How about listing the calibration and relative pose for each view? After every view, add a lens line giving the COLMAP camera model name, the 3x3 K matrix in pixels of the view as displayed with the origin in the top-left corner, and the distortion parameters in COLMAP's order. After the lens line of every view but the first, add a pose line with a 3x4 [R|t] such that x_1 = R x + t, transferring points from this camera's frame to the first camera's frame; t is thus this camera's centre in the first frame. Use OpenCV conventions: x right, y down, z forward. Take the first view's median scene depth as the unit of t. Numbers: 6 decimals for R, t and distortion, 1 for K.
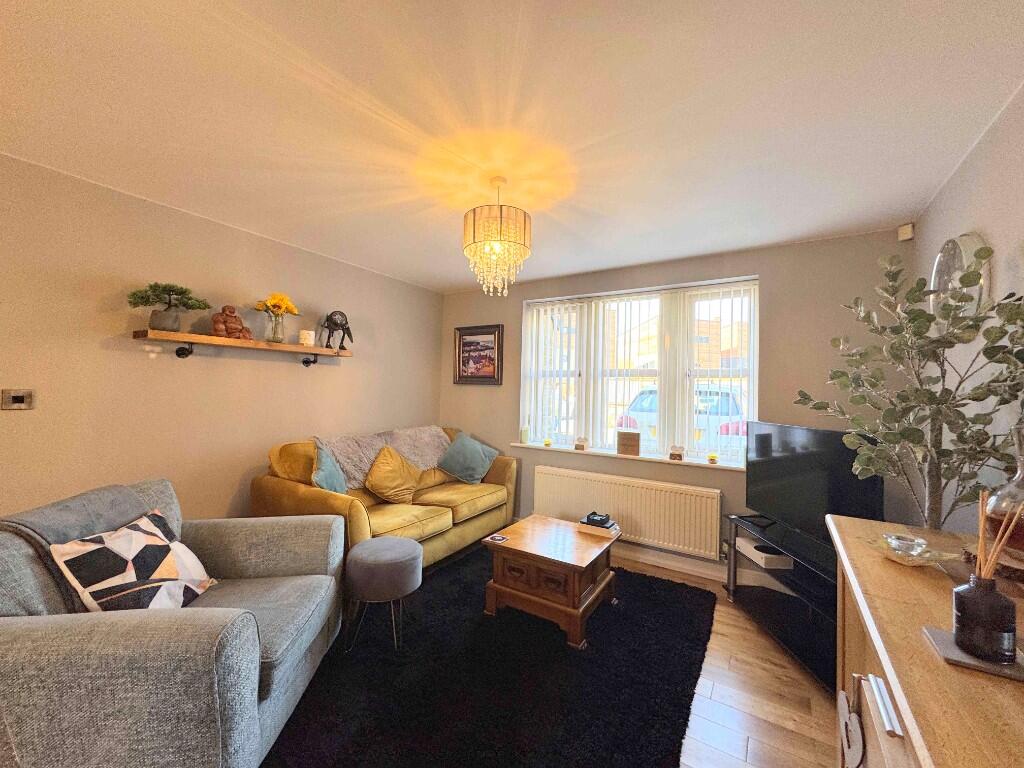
lens RADIAL K [[409.4, 0, 510.8], [0, 409.4, 382.4], [0, 0, 1]] dist [-0.002112, 0.000150]
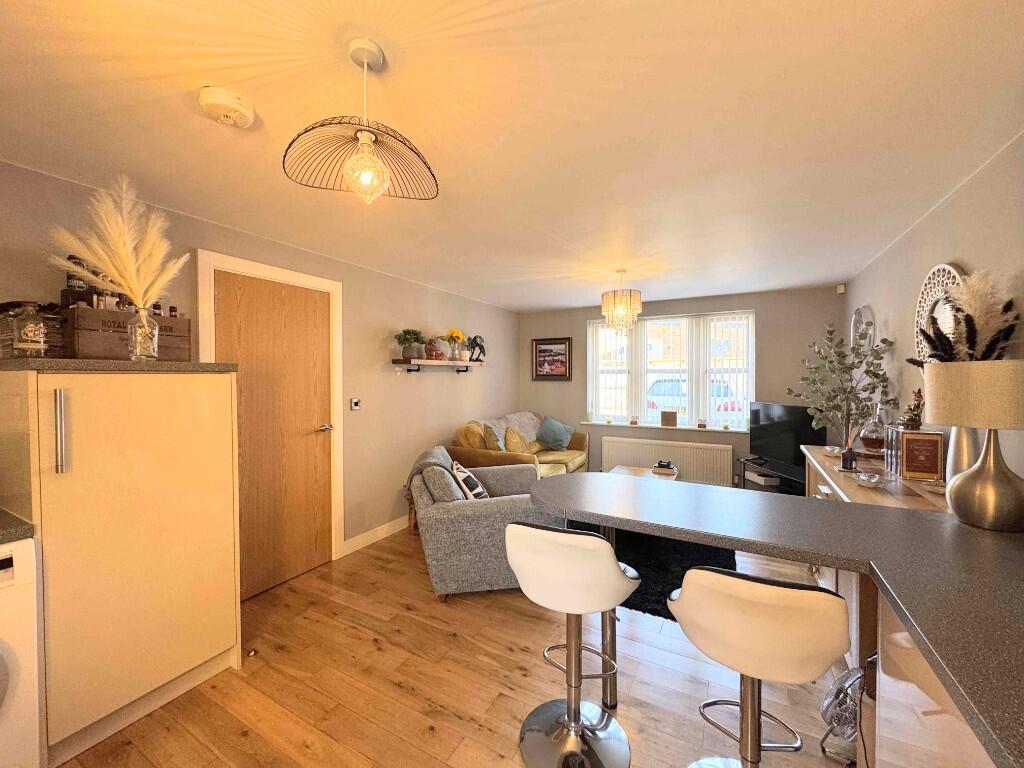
lens RADIAL K [[409.4, 0, 511.8], [0, 409.4, 383.7], [0, 0, 1]] dist [-0.002112, 0.000150]
pose [[0.997113, -0.028573, 0.070345, -0.411097], [0.025647, 0.998782, 0.042159, -0.061103], [-0.071464, -0.040233, 0.996631, -0.474953]]
